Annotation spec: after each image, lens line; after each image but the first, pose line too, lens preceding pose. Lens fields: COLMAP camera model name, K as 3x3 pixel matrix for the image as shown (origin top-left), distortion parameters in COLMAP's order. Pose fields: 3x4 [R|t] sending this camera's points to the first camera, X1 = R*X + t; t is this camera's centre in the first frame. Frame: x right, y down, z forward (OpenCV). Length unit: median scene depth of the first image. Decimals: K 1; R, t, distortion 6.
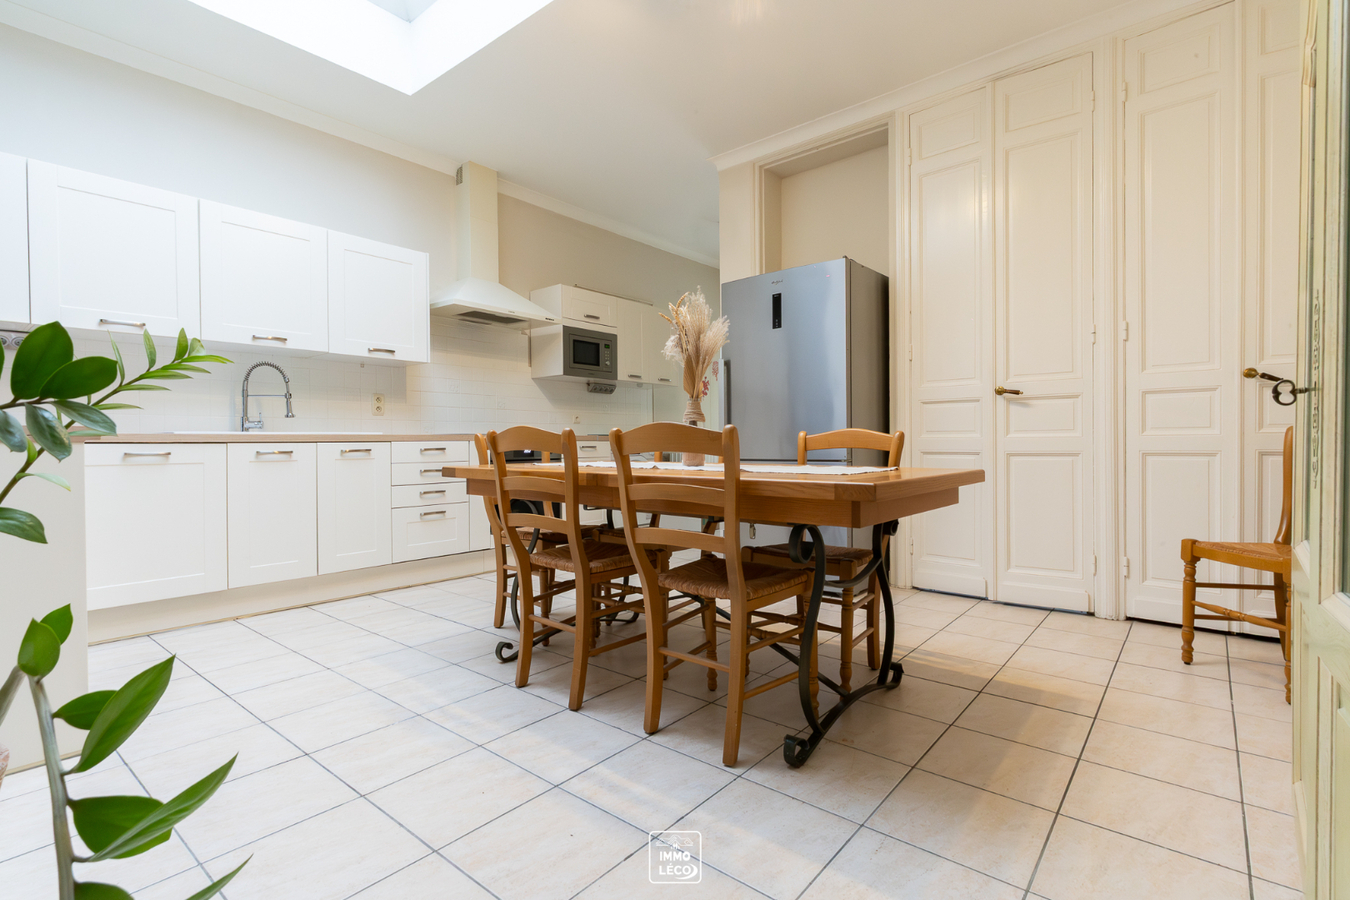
lens RADIAL K [[645.2, 0, 672.0], [0, 645.2, 446.6], [0, 0, 1]] dist [0.004415, 0.000088]
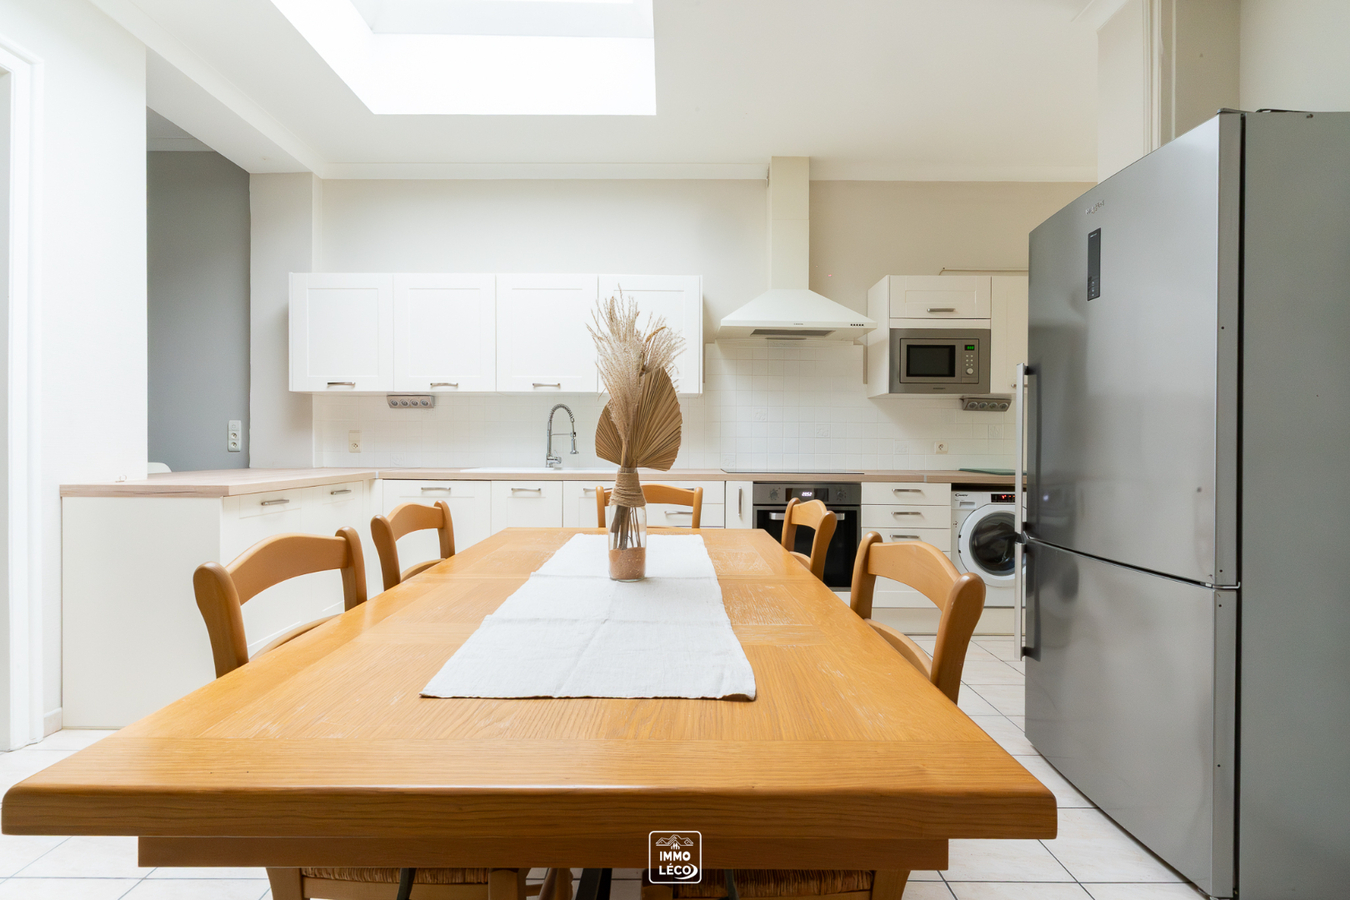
lens RADIAL K [[645.2, 0, 675.0], [0, 645.2, 446.9], [0, 0, 1]] dist [0.004415, 0.000088]
pose [[0.648189, 0.012124, -0.761383, 0.261264], [-0.015048, 0.999882, 0.003110, -0.047316], [0.761331, 0.009441, 0.648295, 0.318874]]
